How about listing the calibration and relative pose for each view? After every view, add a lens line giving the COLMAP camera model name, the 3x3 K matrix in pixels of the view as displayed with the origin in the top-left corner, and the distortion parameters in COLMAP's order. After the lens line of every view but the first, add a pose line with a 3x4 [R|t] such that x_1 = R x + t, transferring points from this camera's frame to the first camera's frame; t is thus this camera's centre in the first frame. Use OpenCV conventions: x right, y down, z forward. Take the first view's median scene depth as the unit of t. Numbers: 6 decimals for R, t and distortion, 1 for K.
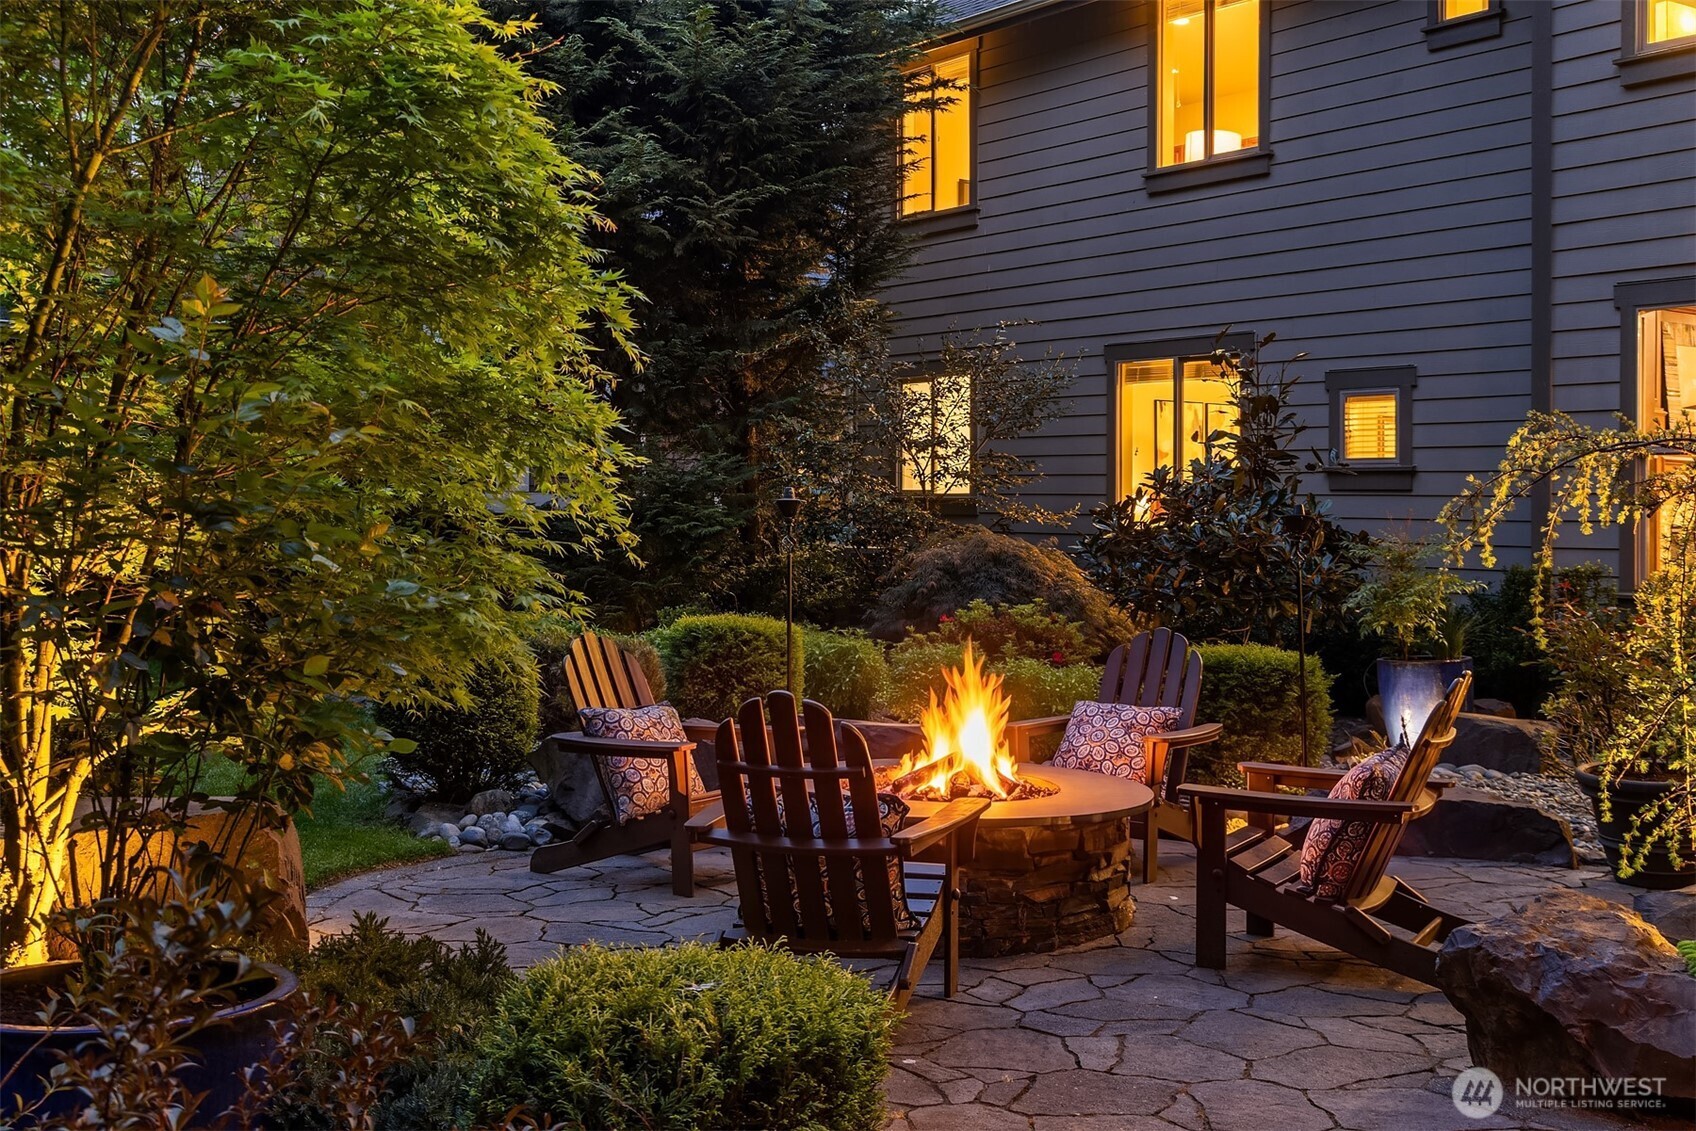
lens RADIAL K [[1962.2, 0, 802.9], [0, 1962.2, 478.3], [0, 0, 1]] dist [0.009122, 0.014685]
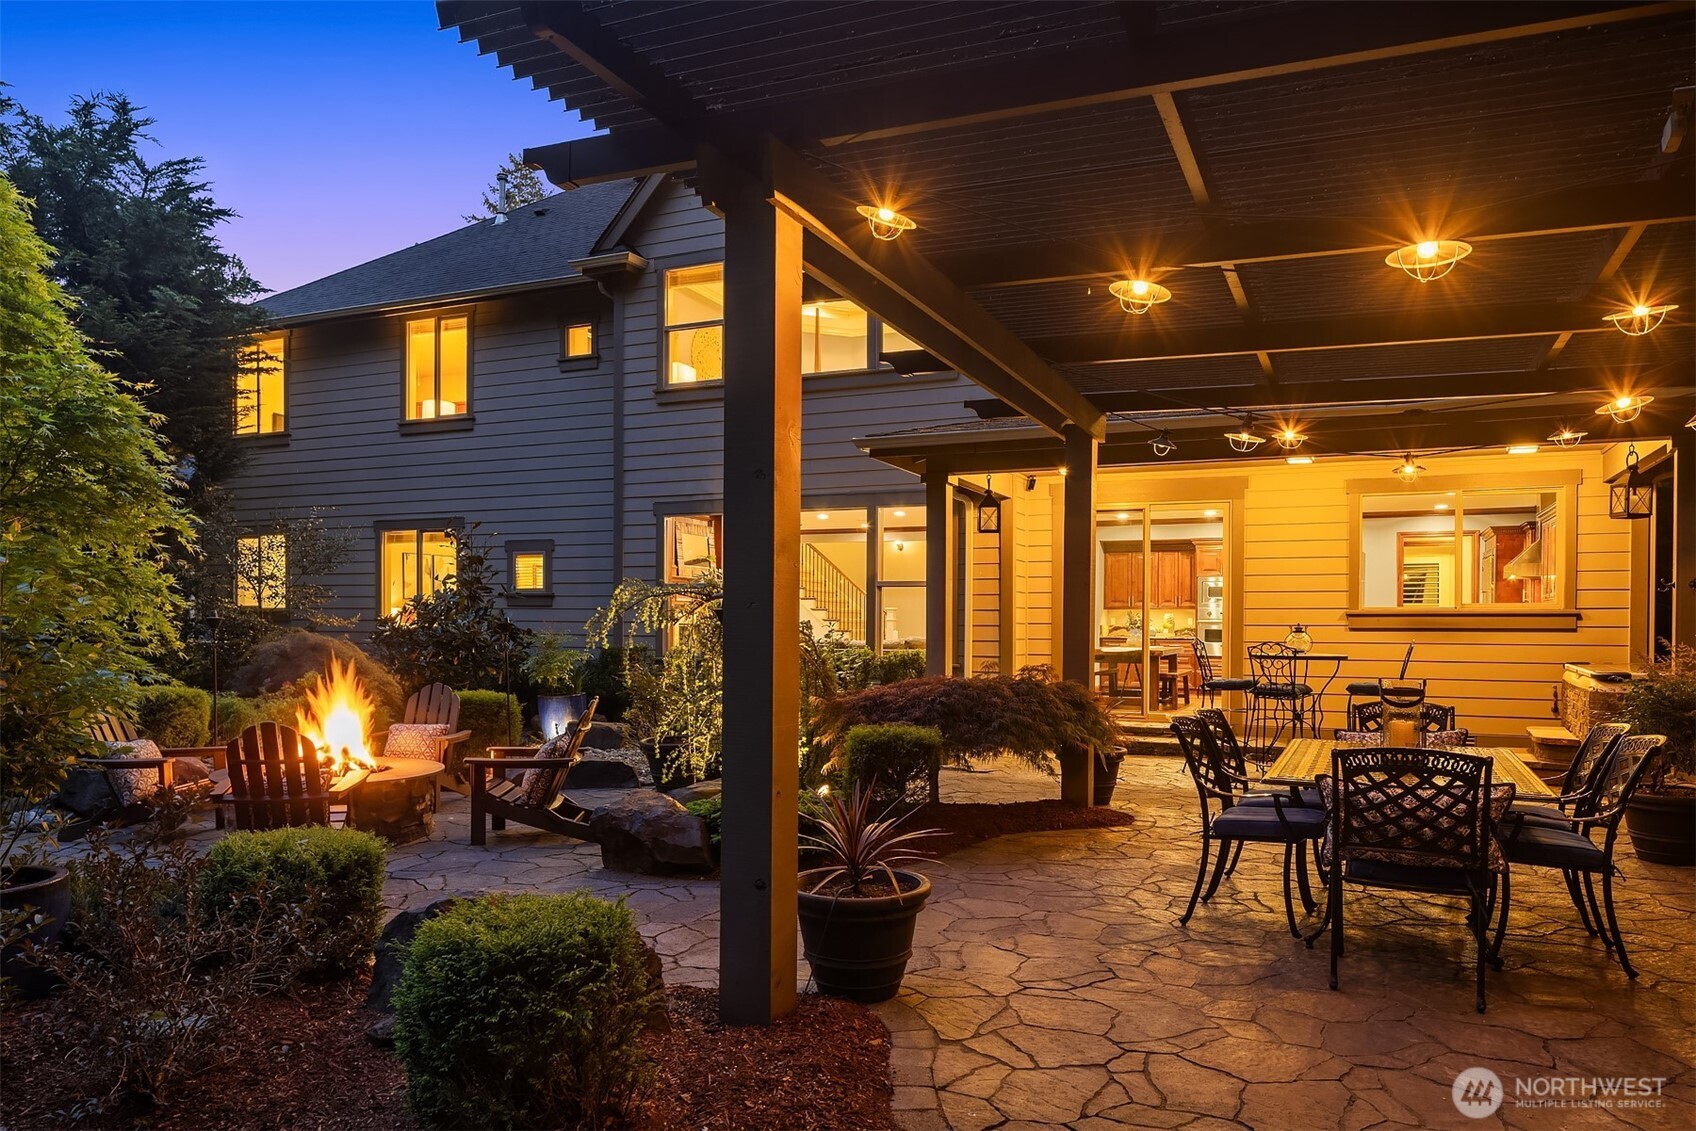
lens RADIAL K [[1140.6, 0, 846.3], [0, 1140.6, 614.7], [0, 0, 1]] dist [-0.001087, -0.000743]
pose [[0.845776, -0.006256, 0.533502, -0.045819], [-0.003313, 0.999850, 0.016977, -0.006761], [-0.533528, -0.016126, 0.845629, -0.096908]]
